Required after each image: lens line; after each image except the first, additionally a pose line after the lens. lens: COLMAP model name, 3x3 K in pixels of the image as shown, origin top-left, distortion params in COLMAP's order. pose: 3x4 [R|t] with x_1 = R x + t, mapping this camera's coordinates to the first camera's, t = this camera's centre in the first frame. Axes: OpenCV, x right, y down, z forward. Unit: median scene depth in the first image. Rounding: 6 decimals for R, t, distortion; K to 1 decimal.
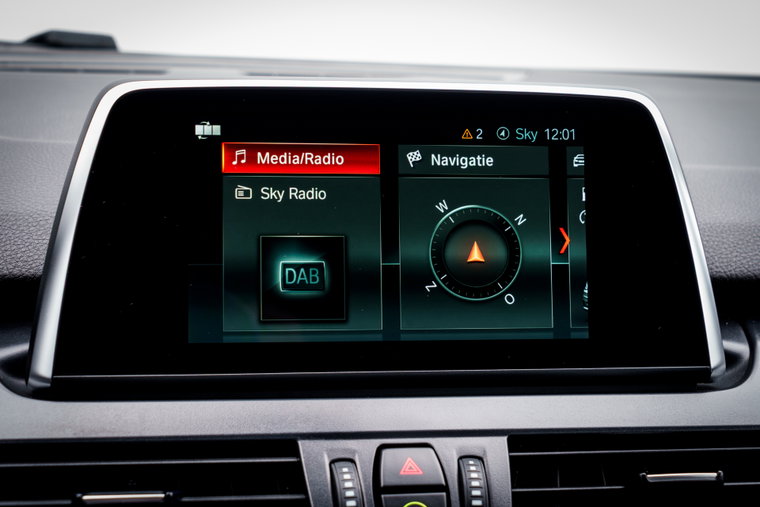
lens RADIAL K [[1305.4, 0, 379.7], [0, 1305.4, 254.1], [0, 0, 1]] dist [-0.010675, 0.000000]
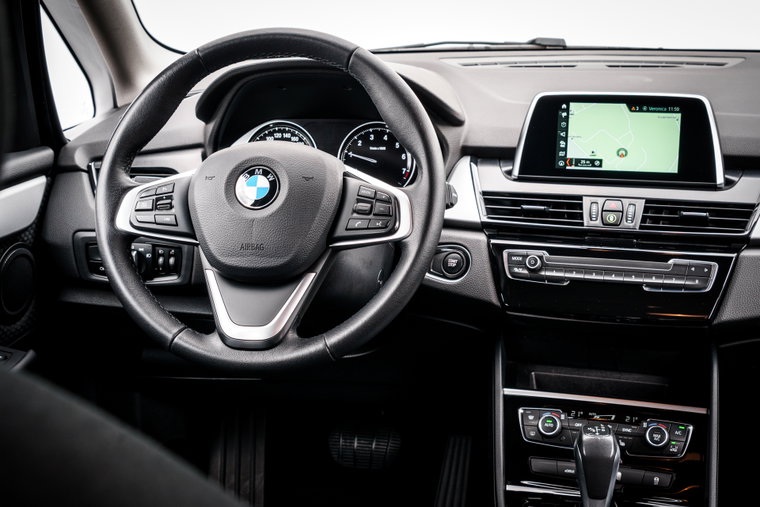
lens RADIAL K [[958.3, 0, 380.8], [0, 958.3, 253.8], [0, 0, 1]] dist [-0.024024, 0.000000]
pose [[0.923088, 0.083458, -0.375423, 0.423701], [-0.013756, 0.982710, 0.184638, -0.182521], [0.384342, -0.165273, 0.908277, -1.636944]]
